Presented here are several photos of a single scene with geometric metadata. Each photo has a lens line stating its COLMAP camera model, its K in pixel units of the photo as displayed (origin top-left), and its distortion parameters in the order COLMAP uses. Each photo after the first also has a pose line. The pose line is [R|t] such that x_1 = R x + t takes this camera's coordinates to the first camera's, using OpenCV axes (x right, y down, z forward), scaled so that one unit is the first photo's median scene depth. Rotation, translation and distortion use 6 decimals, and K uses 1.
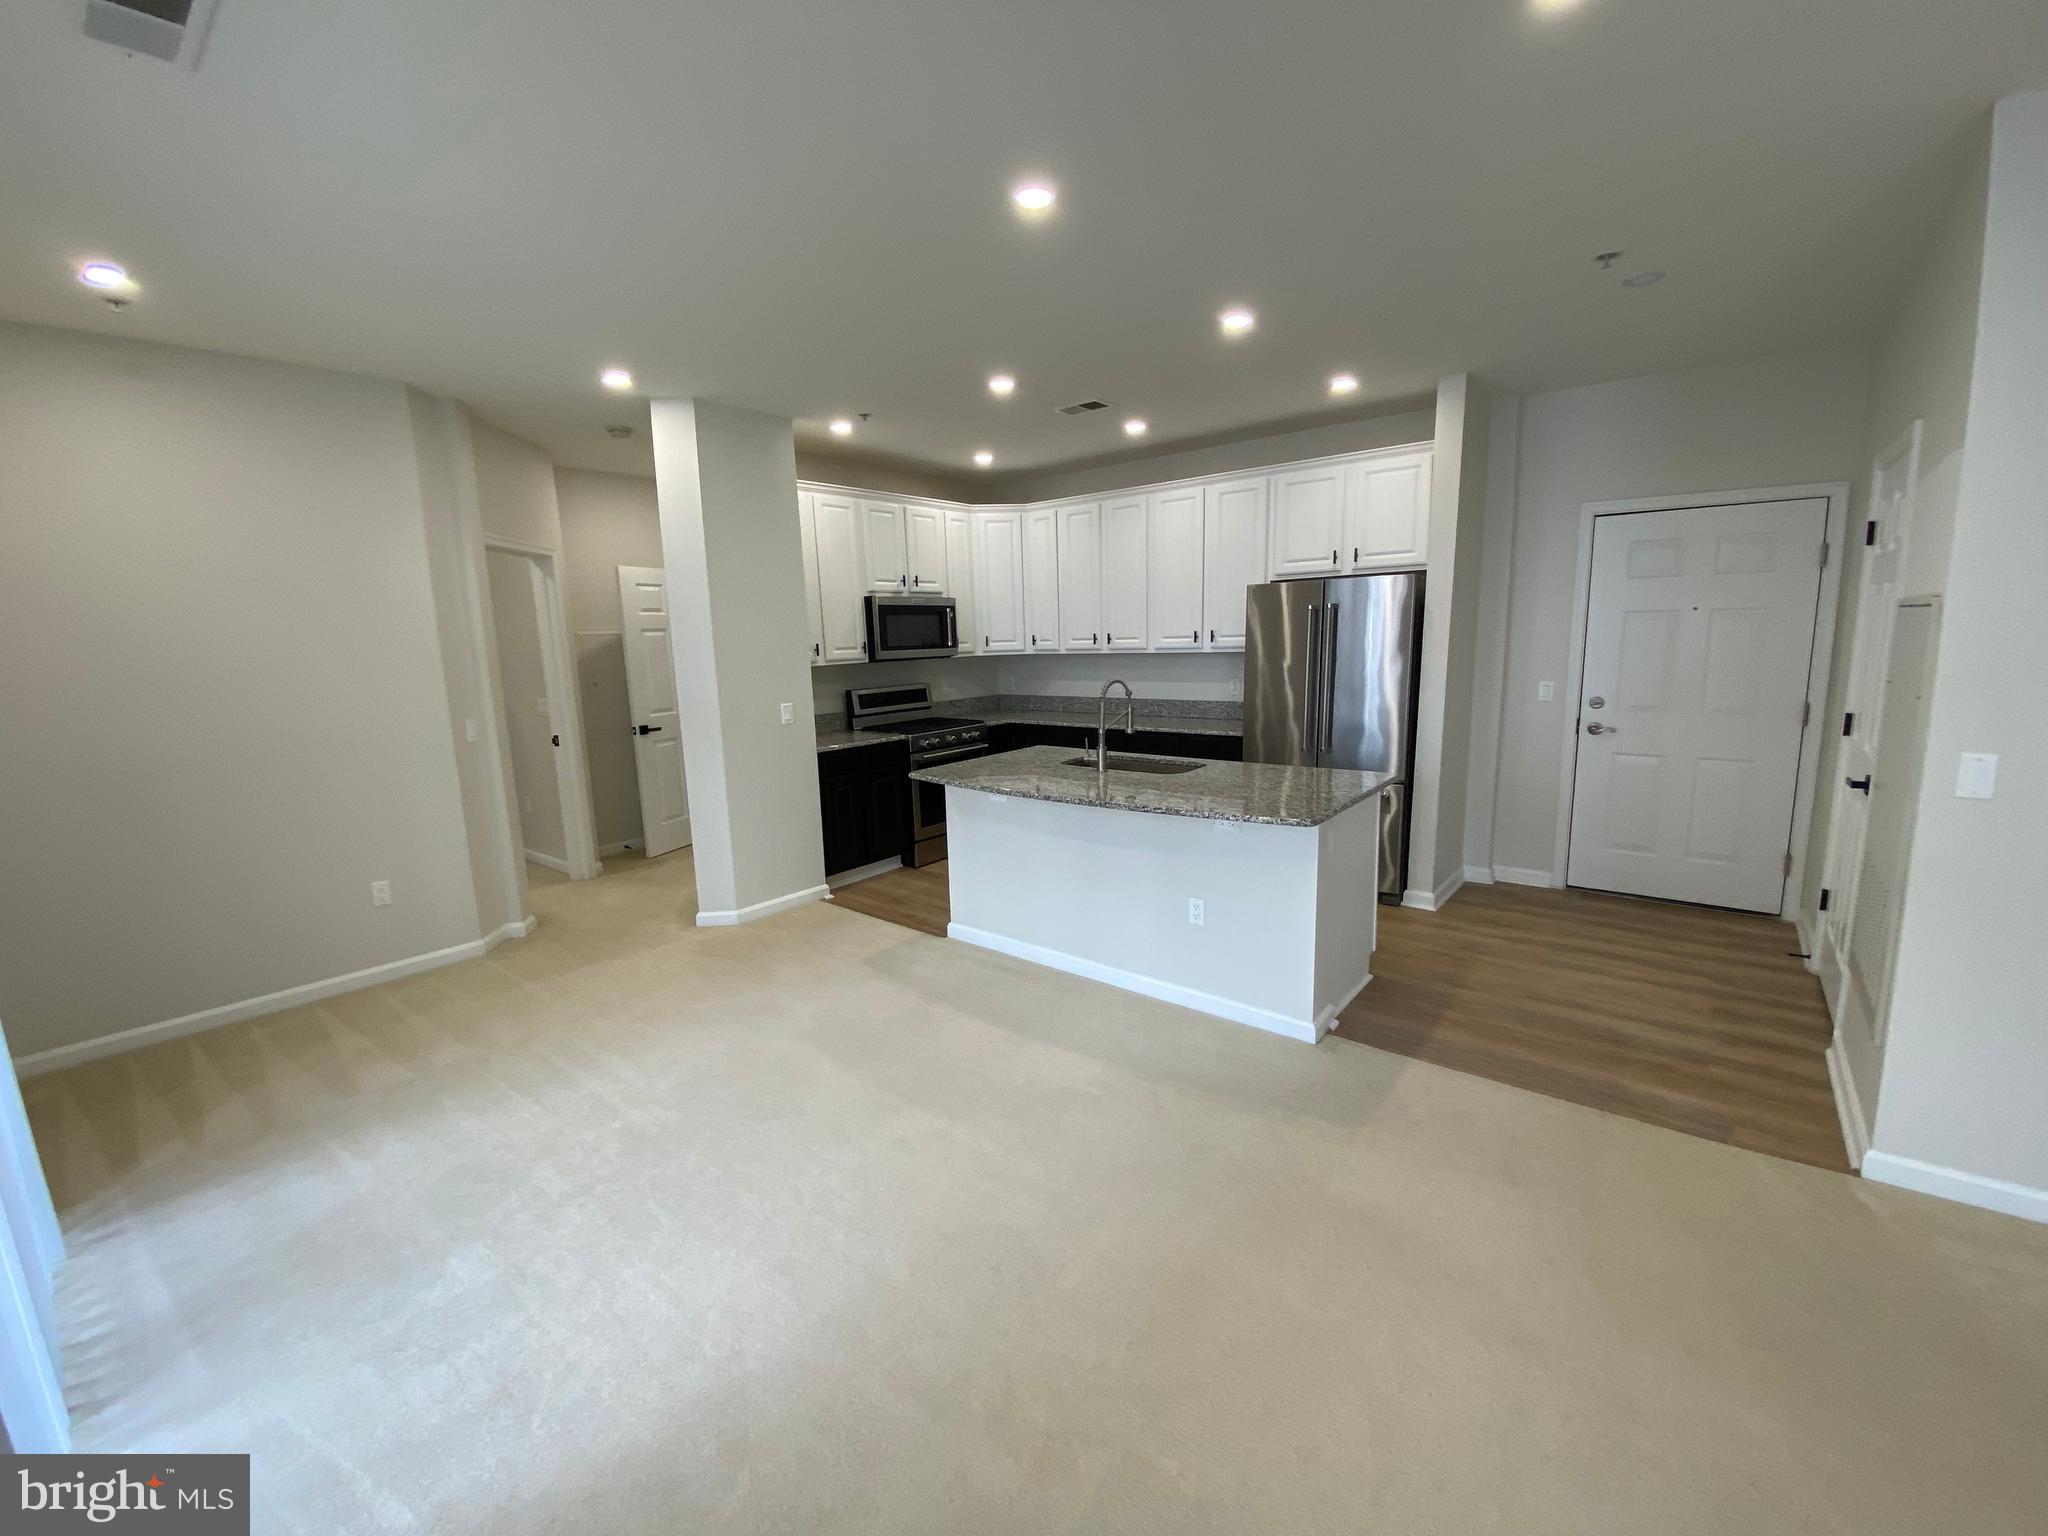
lens RADIAL K [[820.6, 0, 1034.5], [0, 820.6, 773.4], [0, 0, 1]] dist [0.031045, -0.025877]
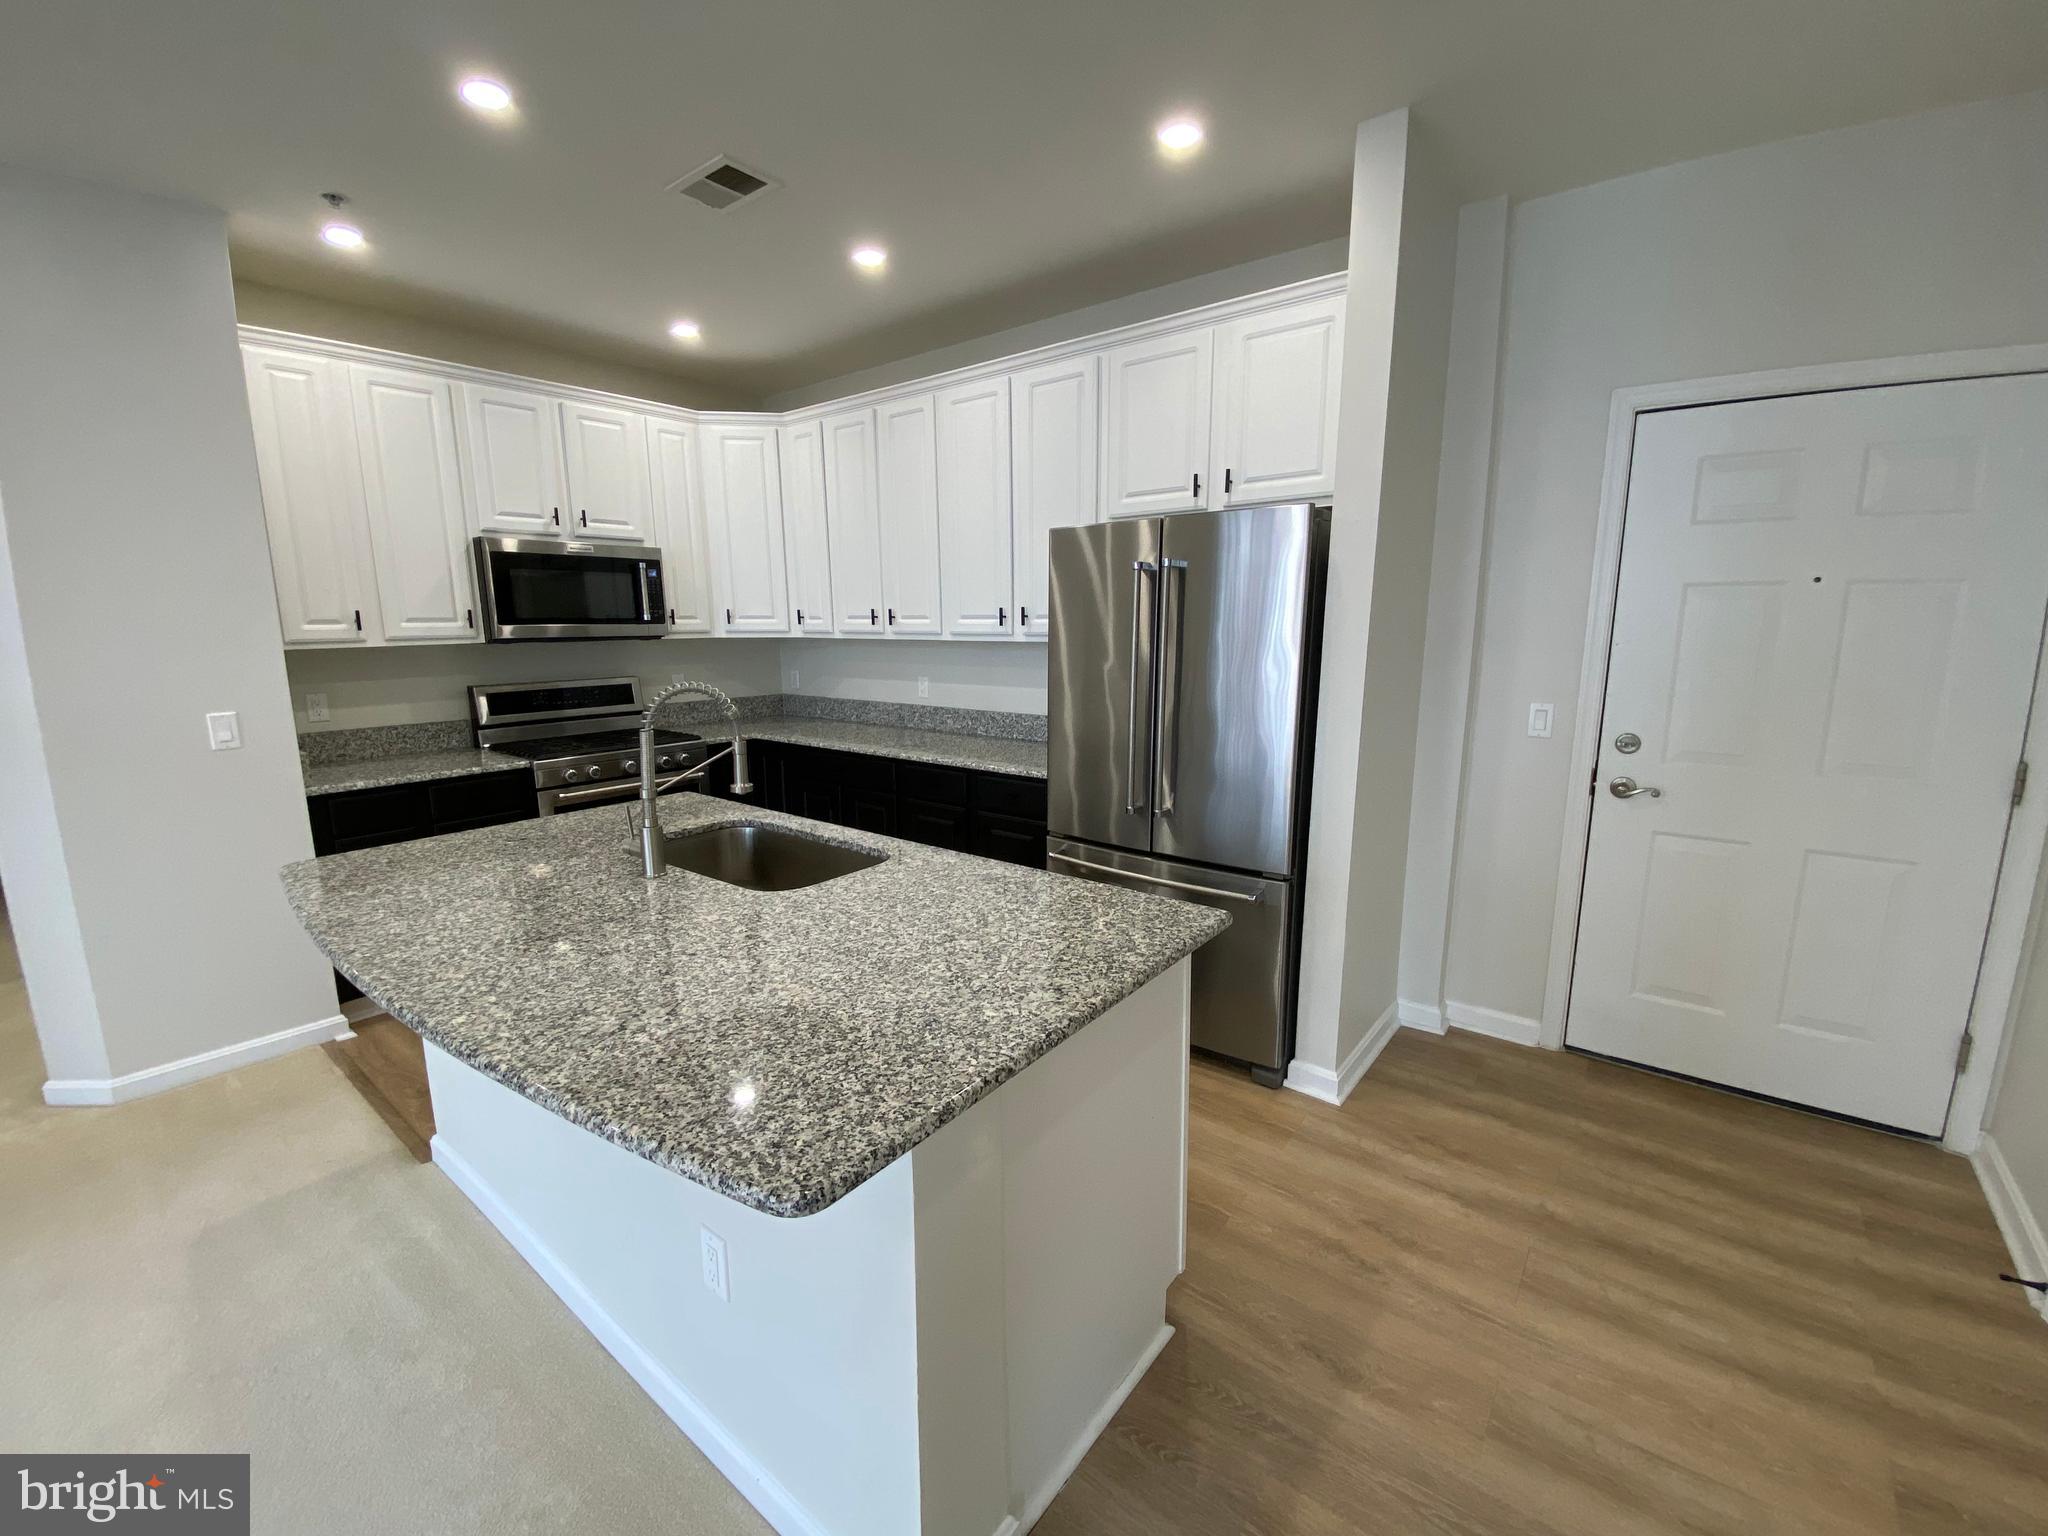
lens RADIAL K [[820.6, 0, 1034.5], [0, 820.6, 773.4], [0, 0, 1]] dist [0.031045, -0.025877]
pose [[0.999589, 0.020129, 0.020430, 0.230176], [-0.020429, 0.999685, 0.014586, -0.058352], [-0.020130, -0.014998, 0.999685, 0.389557]]
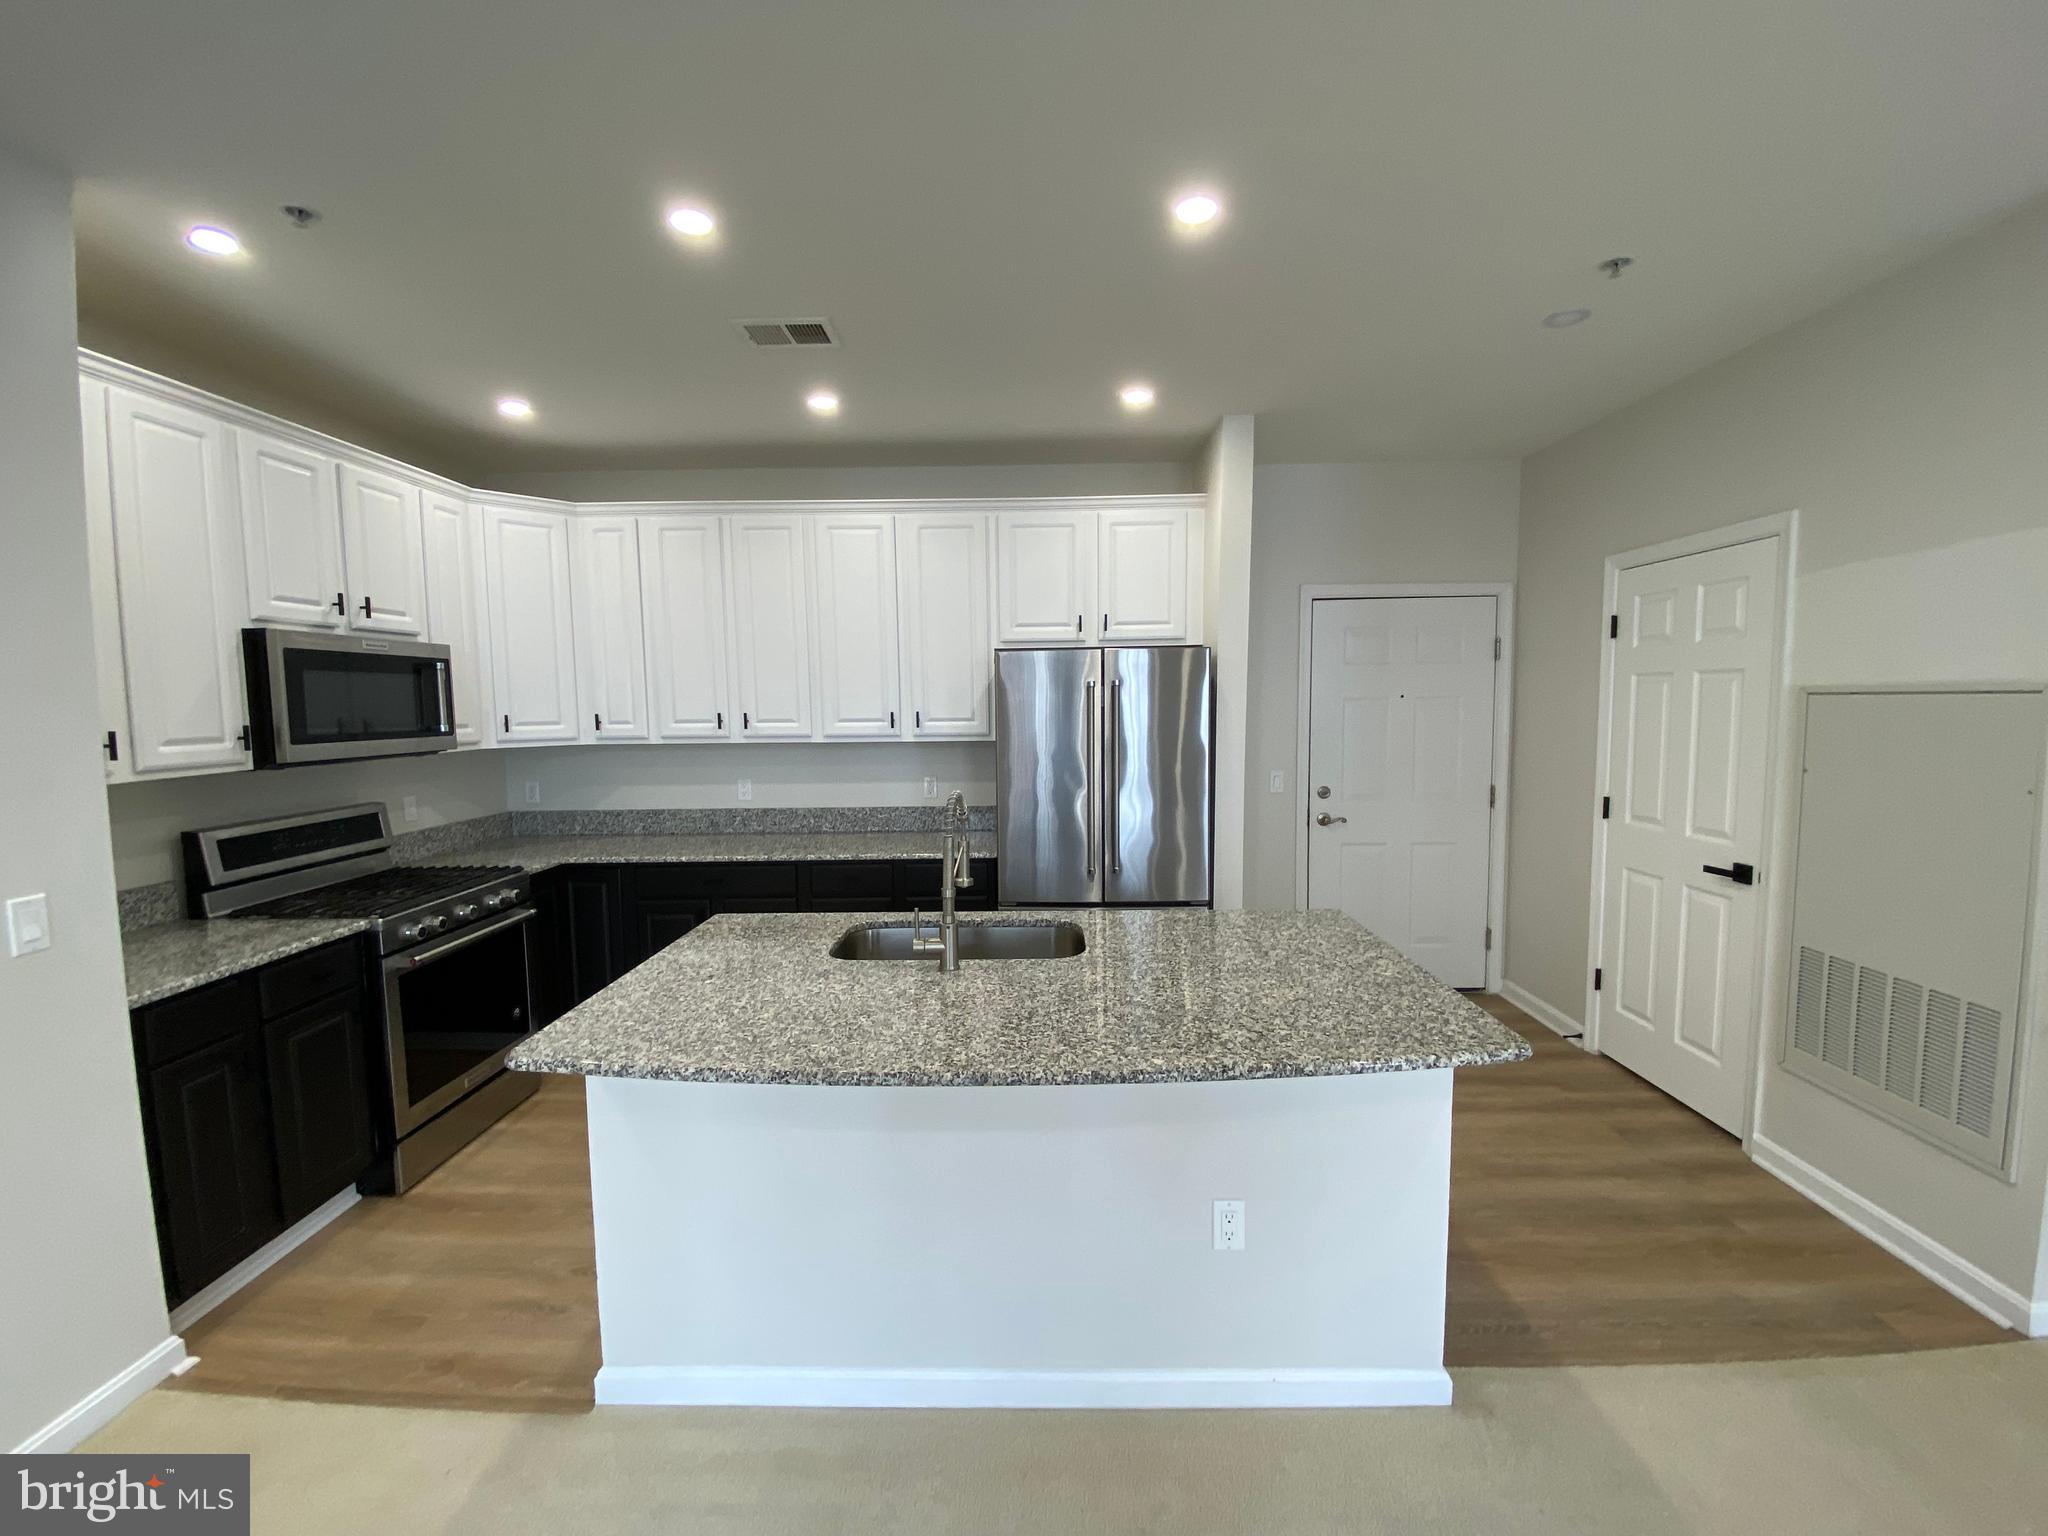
lens RADIAL K [[818.5, 0, 1024.0], [0, 818.5, 768.0], [0, 0, 1]] dist [0.031024, -0.024246]
pose [[0.792111, -0.029497, 0.609664, -0.156356], [0.091834, 0.993221, -0.071261, -0.069916], [-0.603429, 0.112434, 0.789450, 0.412230]]
